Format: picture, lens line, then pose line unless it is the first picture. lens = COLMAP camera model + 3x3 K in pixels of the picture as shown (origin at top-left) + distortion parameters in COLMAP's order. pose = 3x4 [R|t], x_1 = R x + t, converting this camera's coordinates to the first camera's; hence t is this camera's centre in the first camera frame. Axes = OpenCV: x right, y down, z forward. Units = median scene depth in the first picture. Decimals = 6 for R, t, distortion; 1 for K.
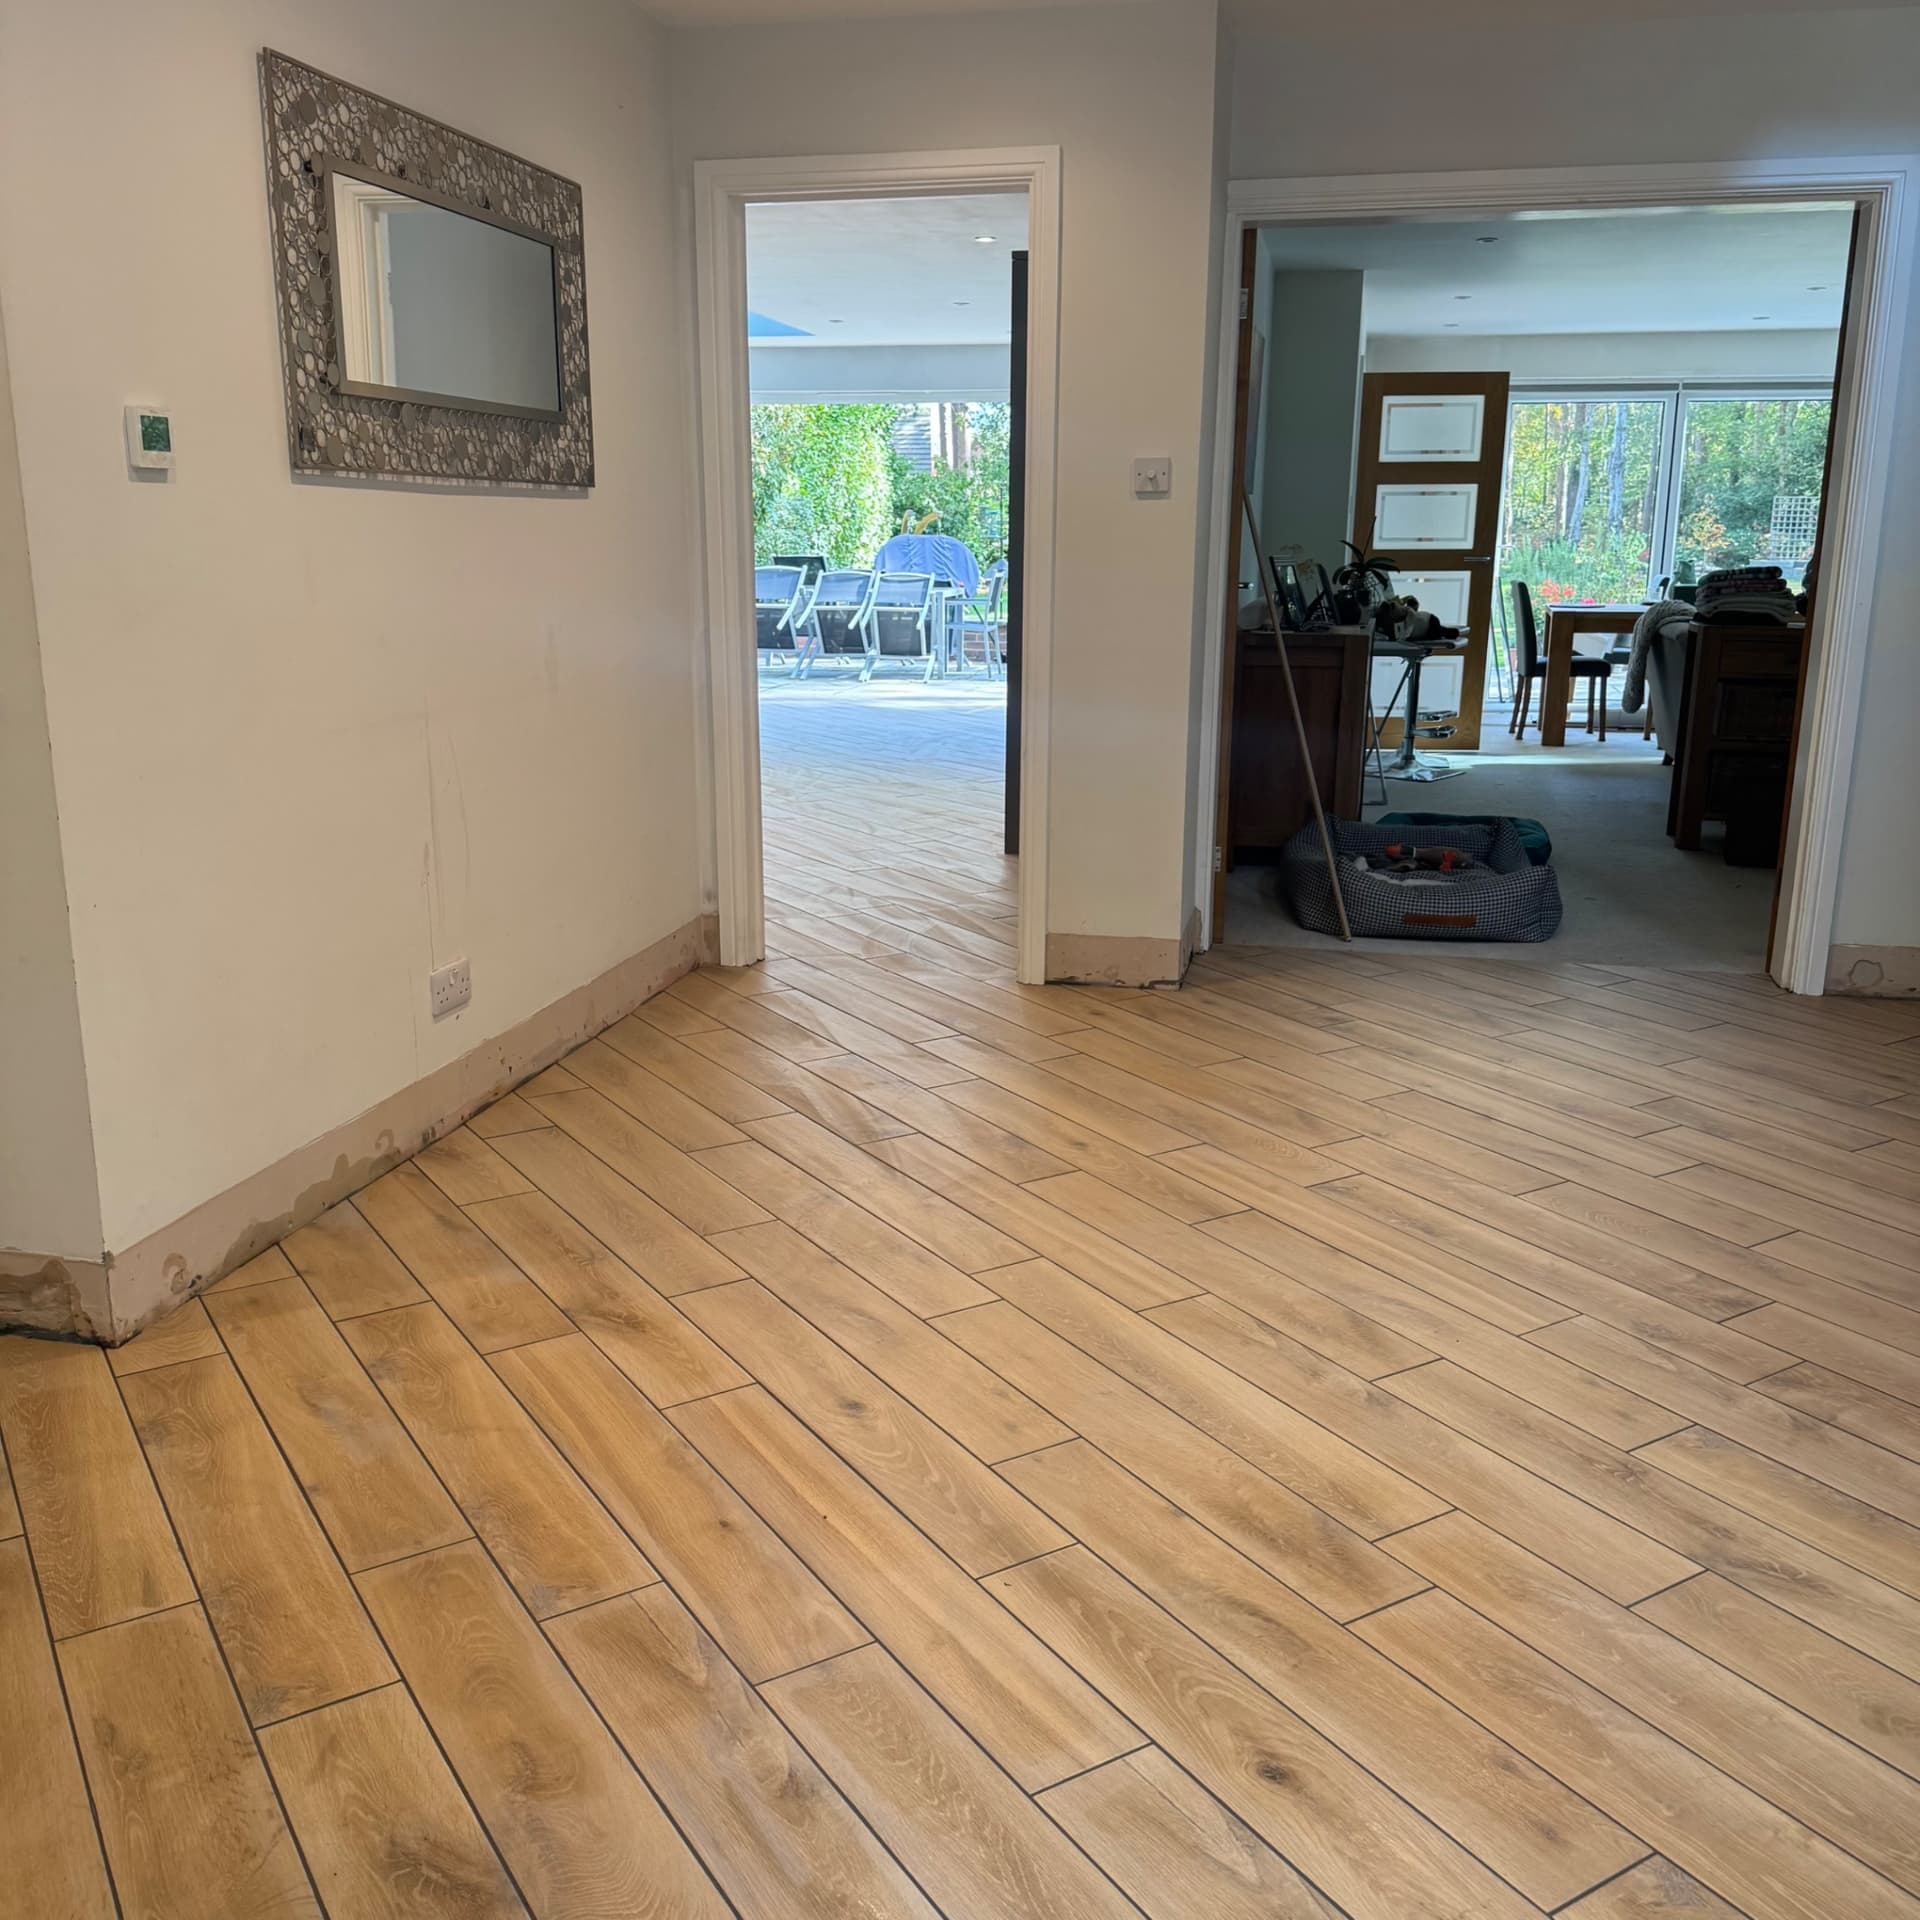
lens RADIAL K [[1850.6, 0, 957.6], [0, 1850.6, 963.4], [0, 0, 1]] dist [0.100826, 0.000000]
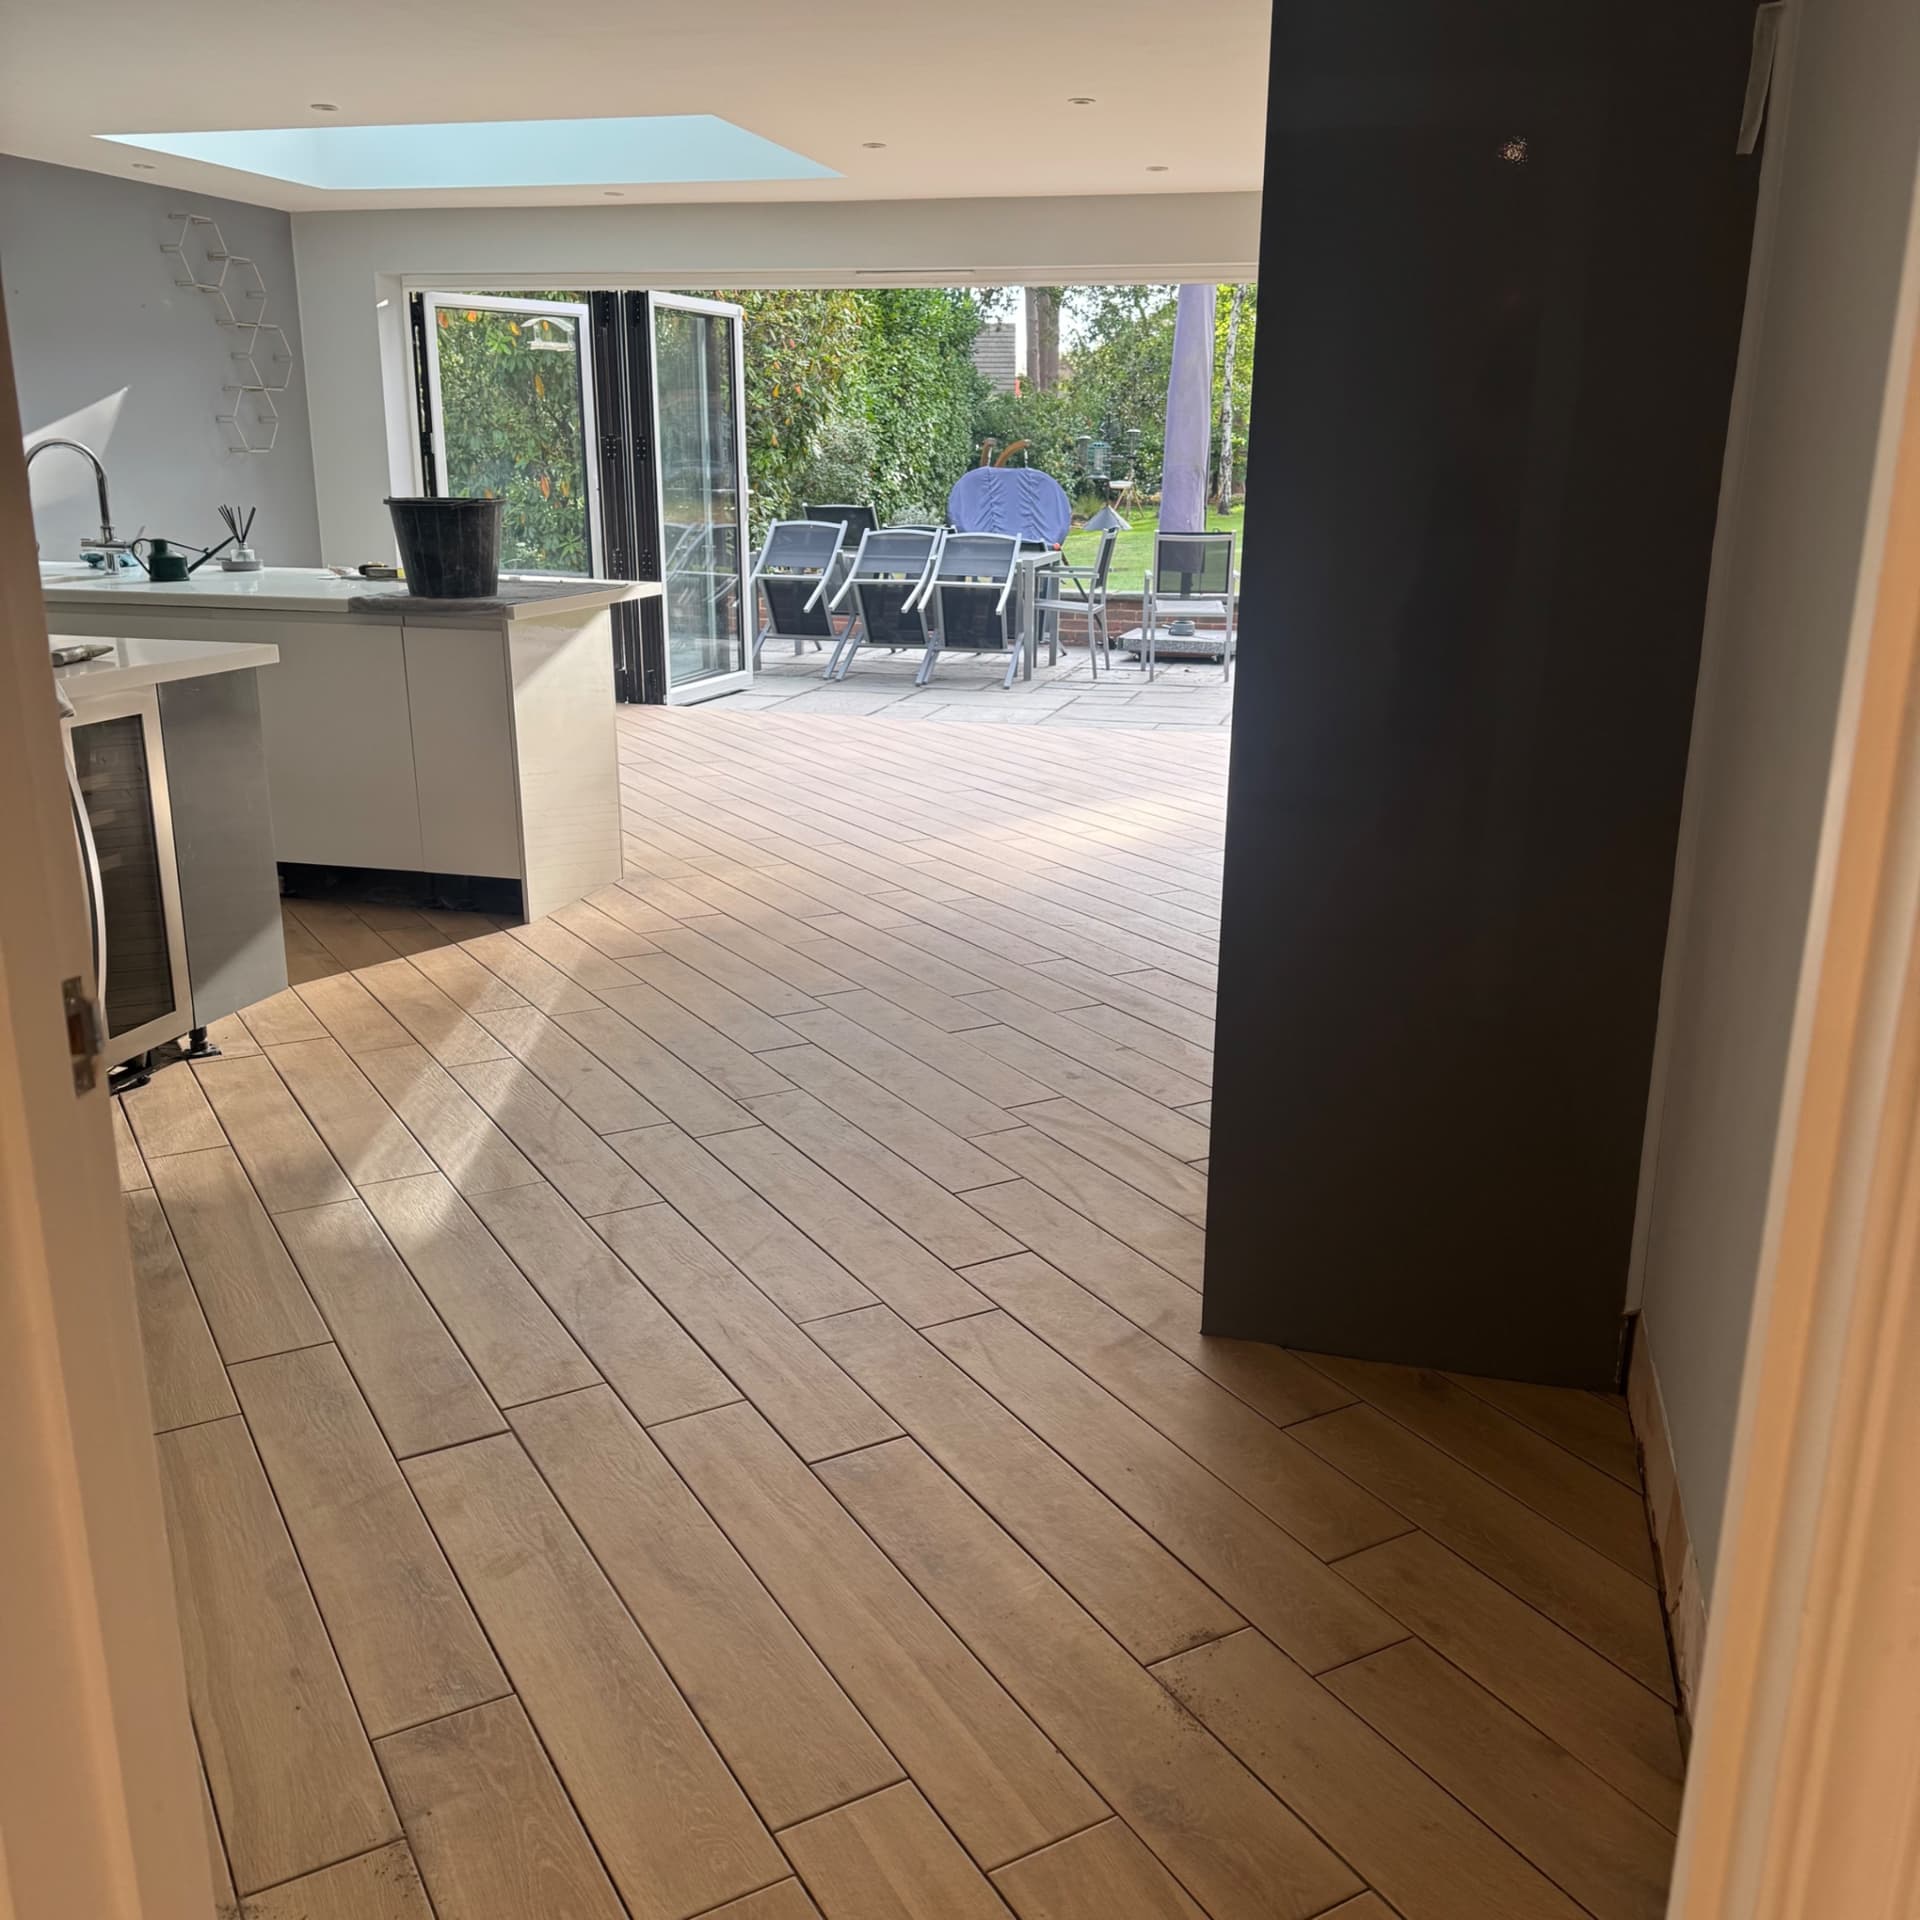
lens RADIAL K [[1850.6, 0, 961.7], [0, 1850.6, 953.5], [0, 0, 1]] dist [0.100826, 0.000000]
pose [[0.999175, 0.011455, -0.038957, -0.005720], [-0.010133, 0.999372, 0.033953, -0.071638], [0.039322, -0.033530, 0.998664, 0.274183]]
